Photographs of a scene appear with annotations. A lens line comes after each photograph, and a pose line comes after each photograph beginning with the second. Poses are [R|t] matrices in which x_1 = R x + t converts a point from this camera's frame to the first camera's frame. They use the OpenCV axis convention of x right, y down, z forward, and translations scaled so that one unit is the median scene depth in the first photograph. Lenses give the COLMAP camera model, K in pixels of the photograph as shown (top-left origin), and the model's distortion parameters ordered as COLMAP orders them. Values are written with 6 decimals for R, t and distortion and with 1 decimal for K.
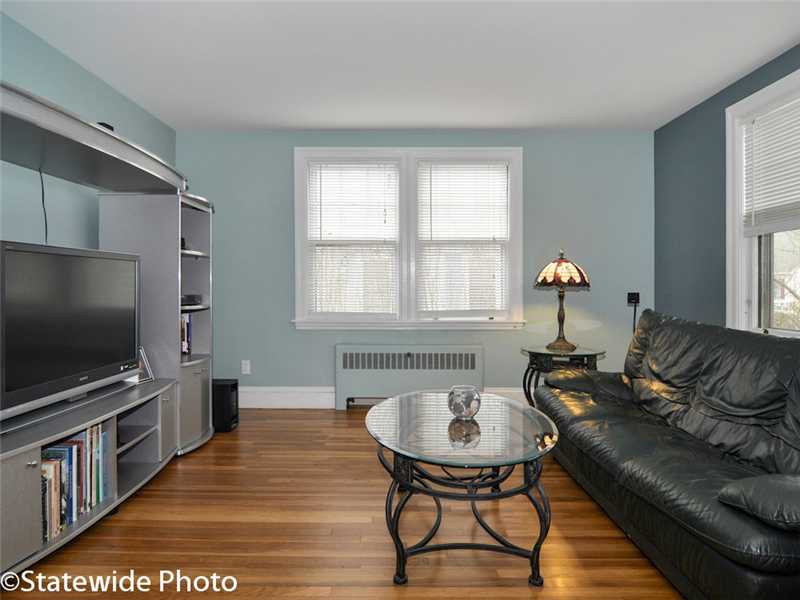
lens RADIAL K [[541.3, 0, 400.0], [0, 541.3, 300.0], [0, 0, 1]] dist [-0.001984, -0.004481]
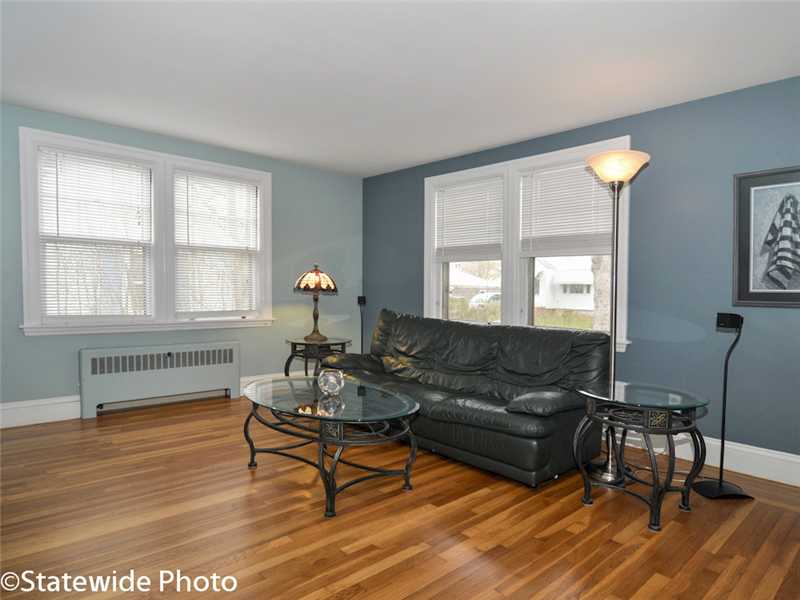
lens RADIAL K [[480.0, 0, 423.1], [0, 480.0, 315.0], [0, 0, 1]] dist [-0.001027, -0.000369]
pose [[0.728640, -0.023661, 0.684488, -0.299673], [-0.002298, 0.999313, 0.036990, -0.011794], [-0.684893, -0.028526, 0.728085, -0.008614]]
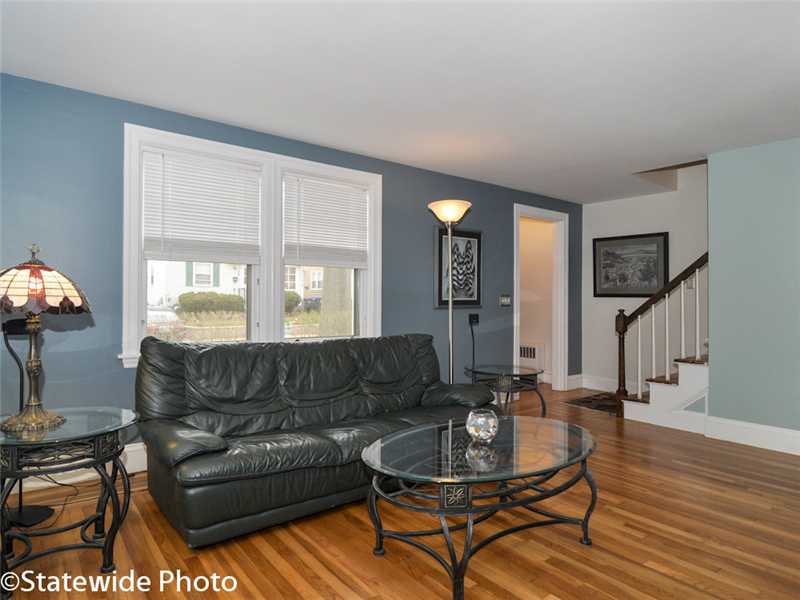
lens RADIAL K [[485.5, 0, 377.2], [0, 485.5, 299.7], [0, 0, 1]] dist [-0.002514, -0.001229]
pose [[-0.590737, -0.003263, 0.806858, -0.299503], [0.015277, 0.999767, 0.015228, -0.041552], [-0.806720, 0.021322, -0.590550, 0.999412]]
